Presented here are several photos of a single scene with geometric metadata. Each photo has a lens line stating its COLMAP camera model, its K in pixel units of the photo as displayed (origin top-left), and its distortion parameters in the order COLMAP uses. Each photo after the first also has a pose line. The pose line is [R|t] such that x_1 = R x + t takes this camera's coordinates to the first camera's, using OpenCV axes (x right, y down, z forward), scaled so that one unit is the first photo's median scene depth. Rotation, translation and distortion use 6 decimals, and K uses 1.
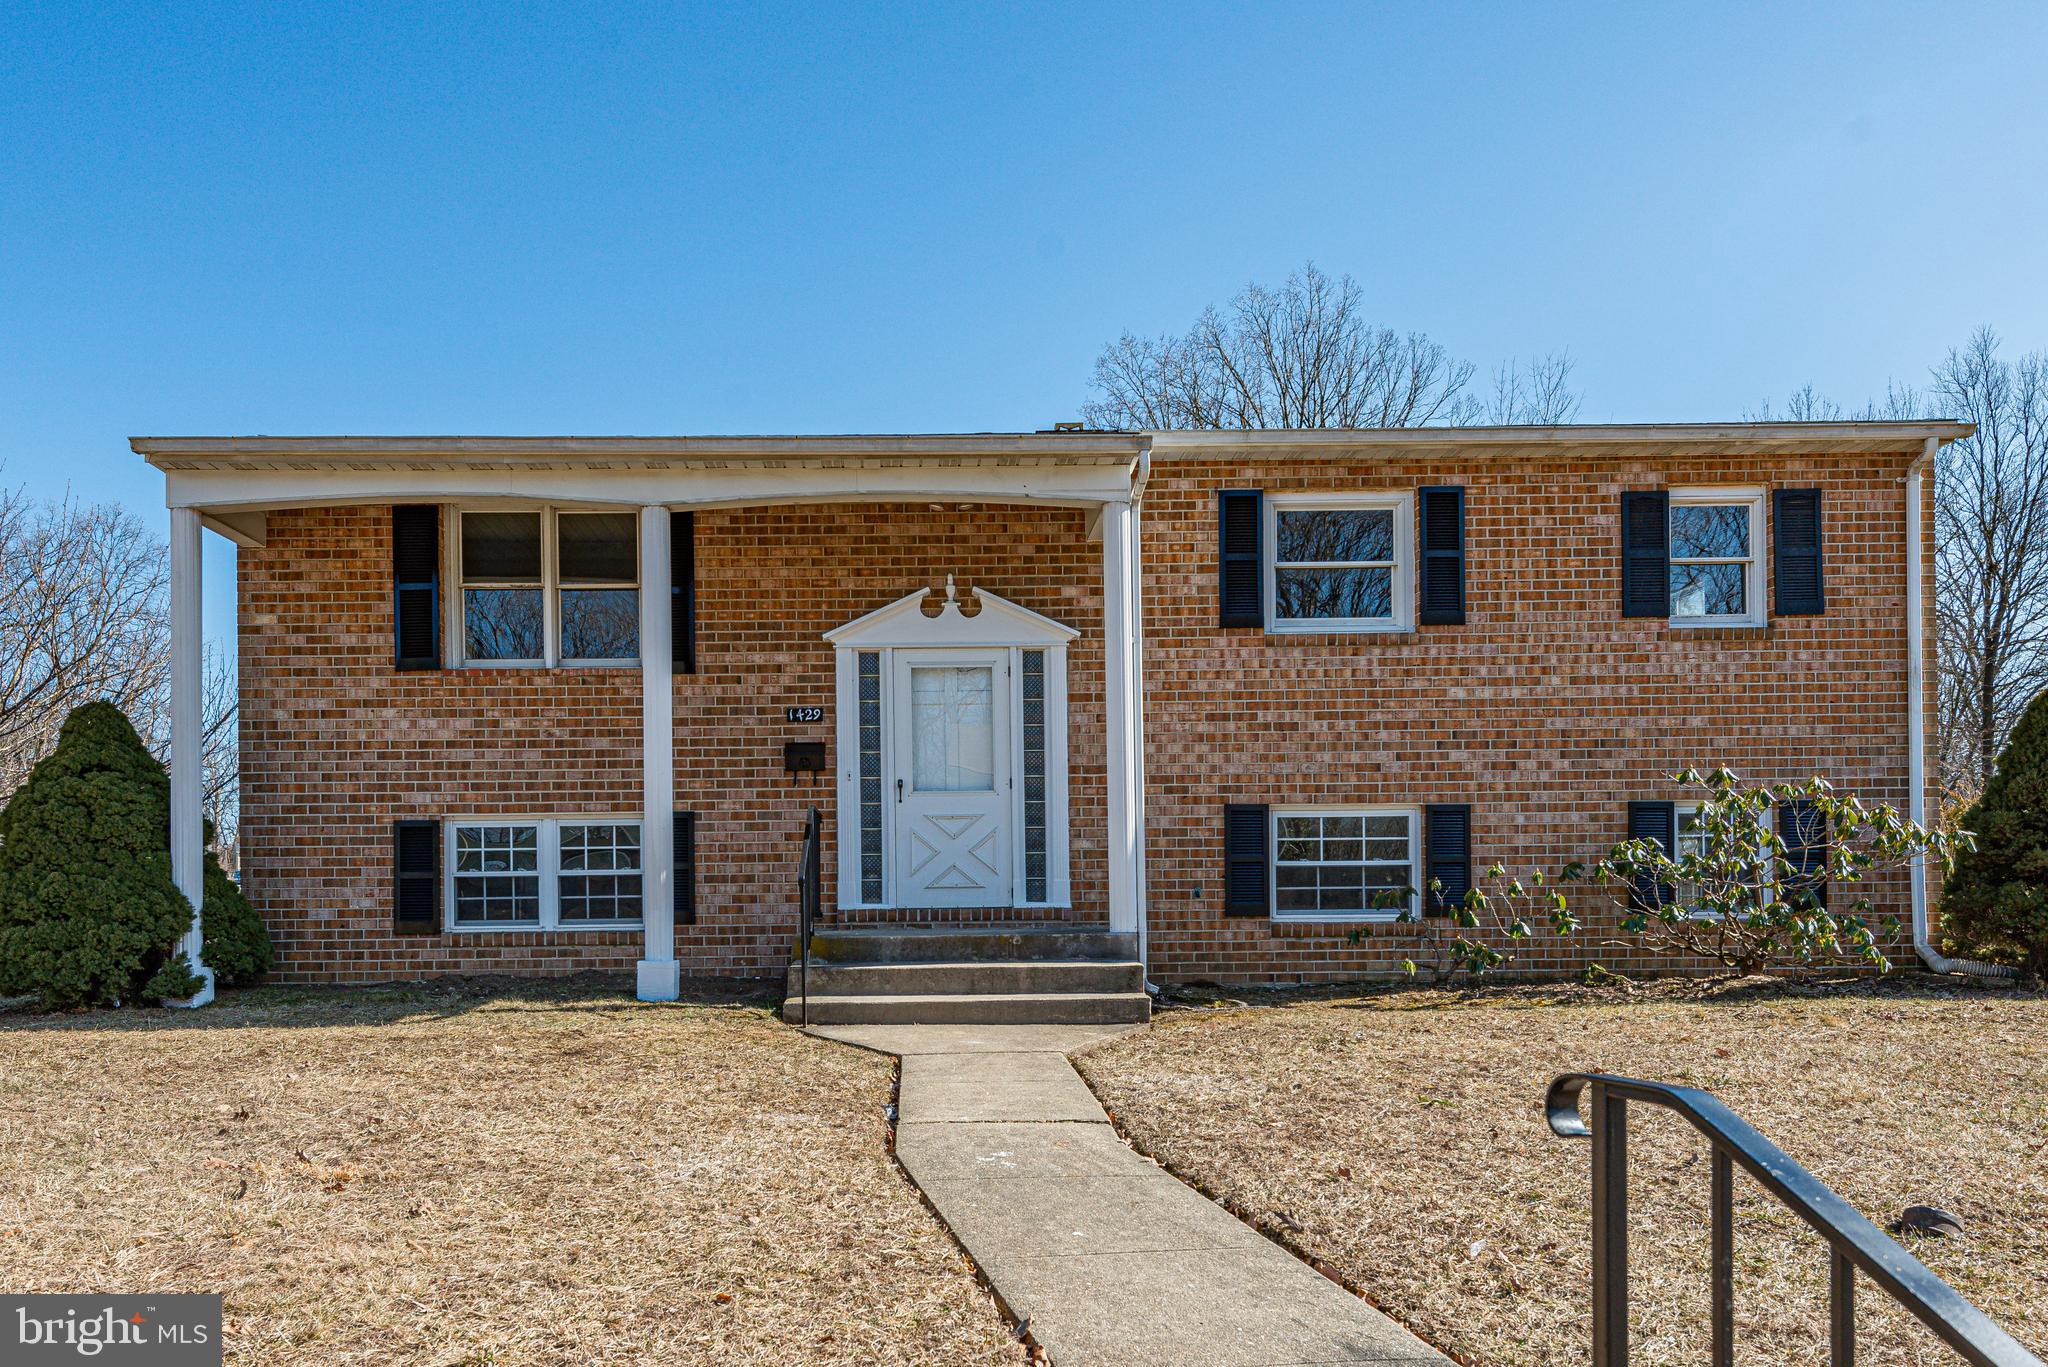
lens RADIAL K [[1055.2, 0, 1005.6], [0, 1055.2, 704.5], [0, 0, 1]] dist [0.008307, -0.016035]
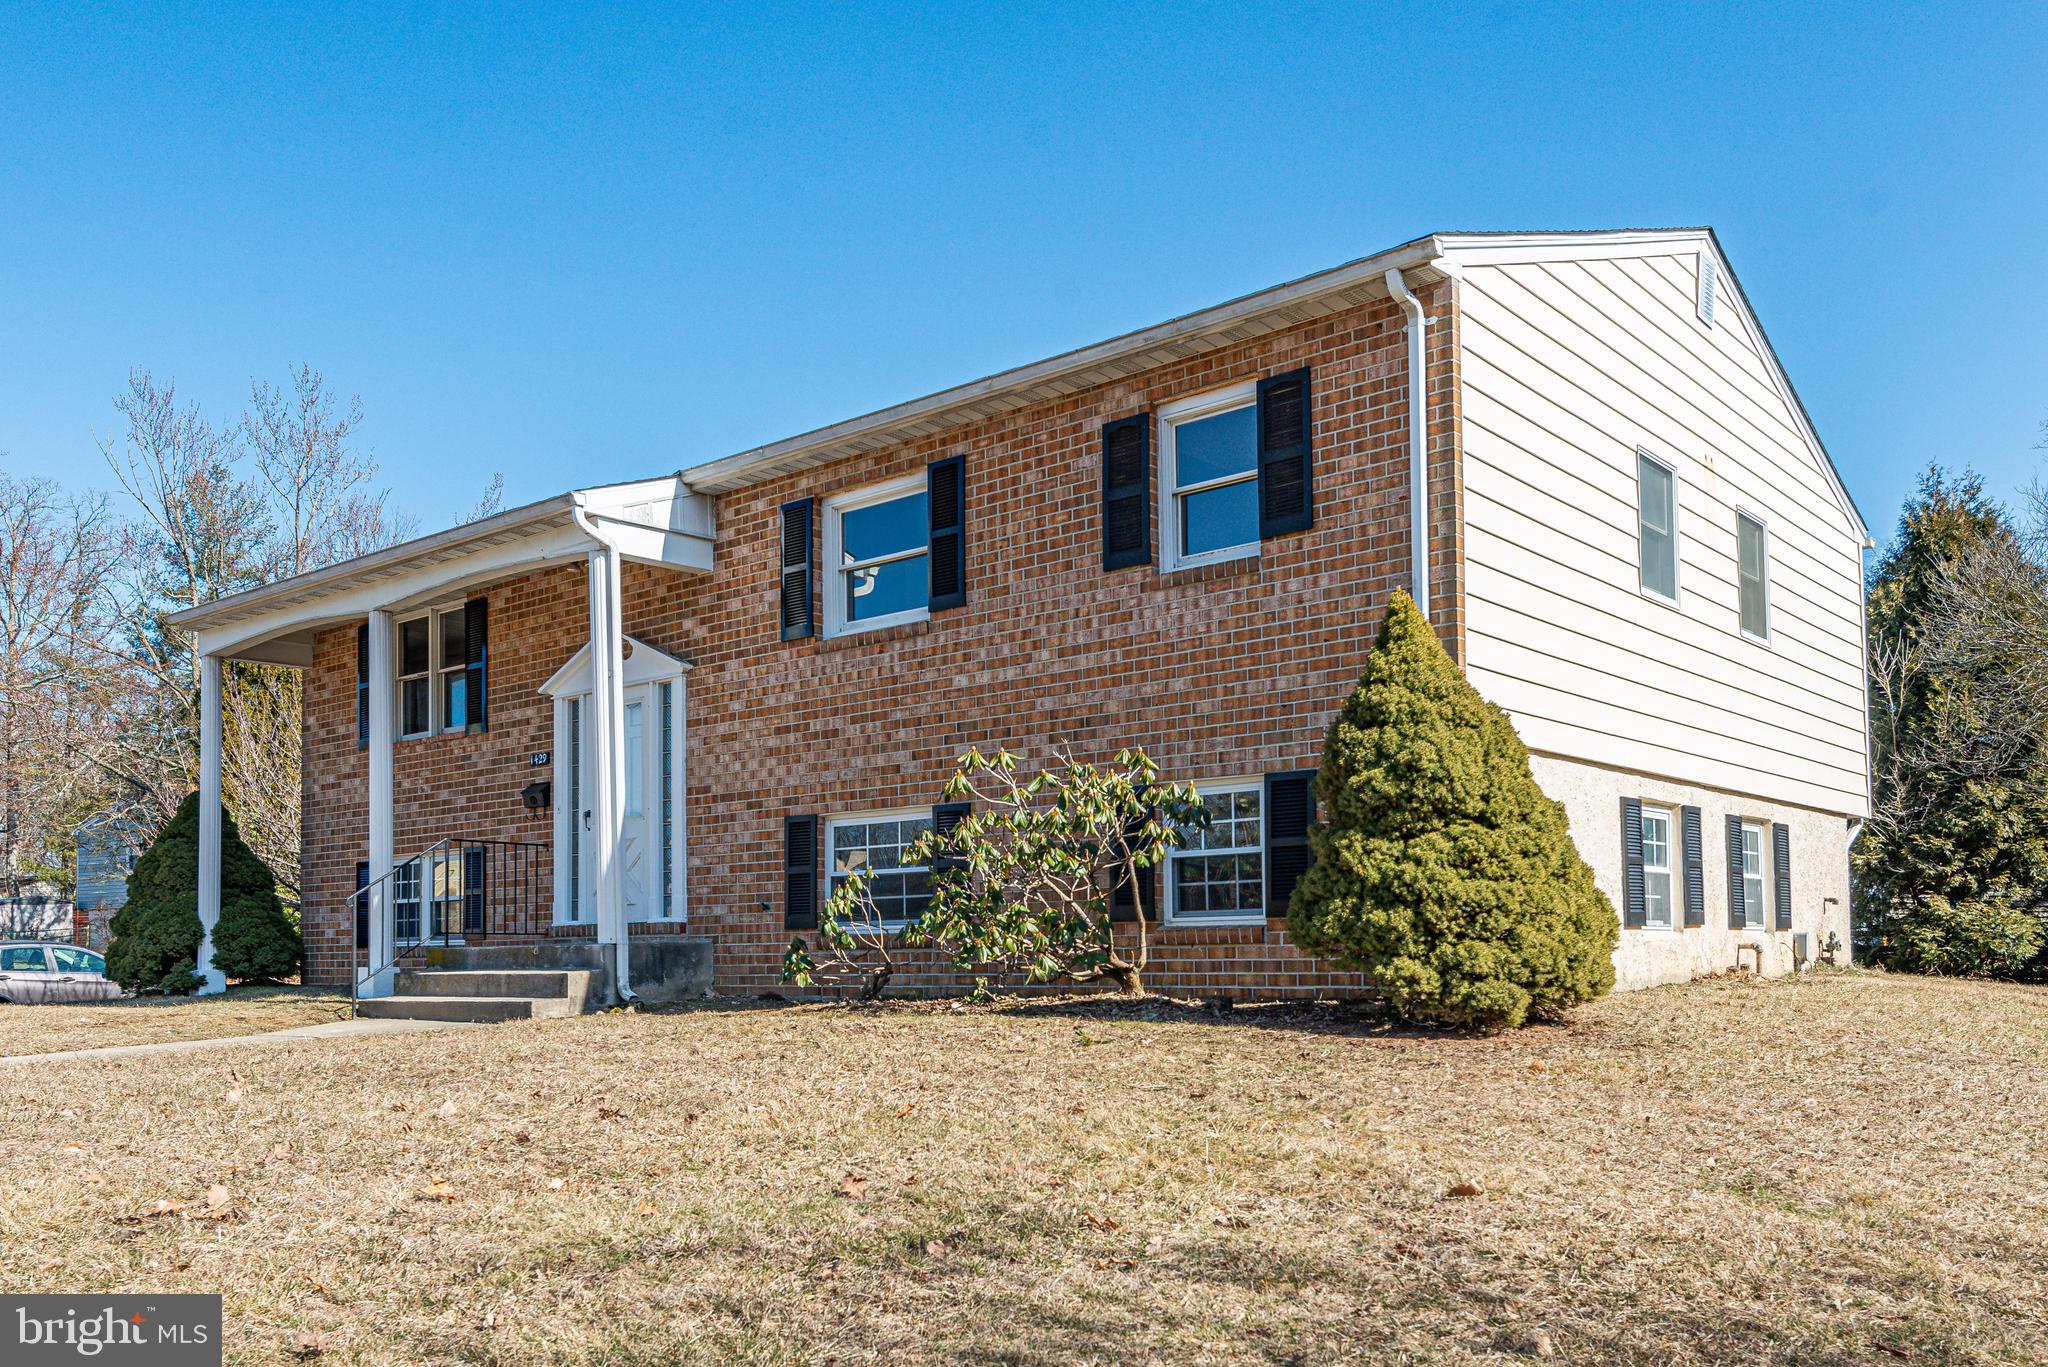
lens RADIAL K [[1138.7, 0, 1023.7], [0, 1138.7, 684.1], [0, 0, 1]] dist [-0.000384, -0.011584]
pose [[0.869812, -0.111823, -0.480544, 0.945040], [0.101034, 0.993707, -0.048359, 0.044714], [0.482927, -0.006488, 0.875636, 0.163048]]
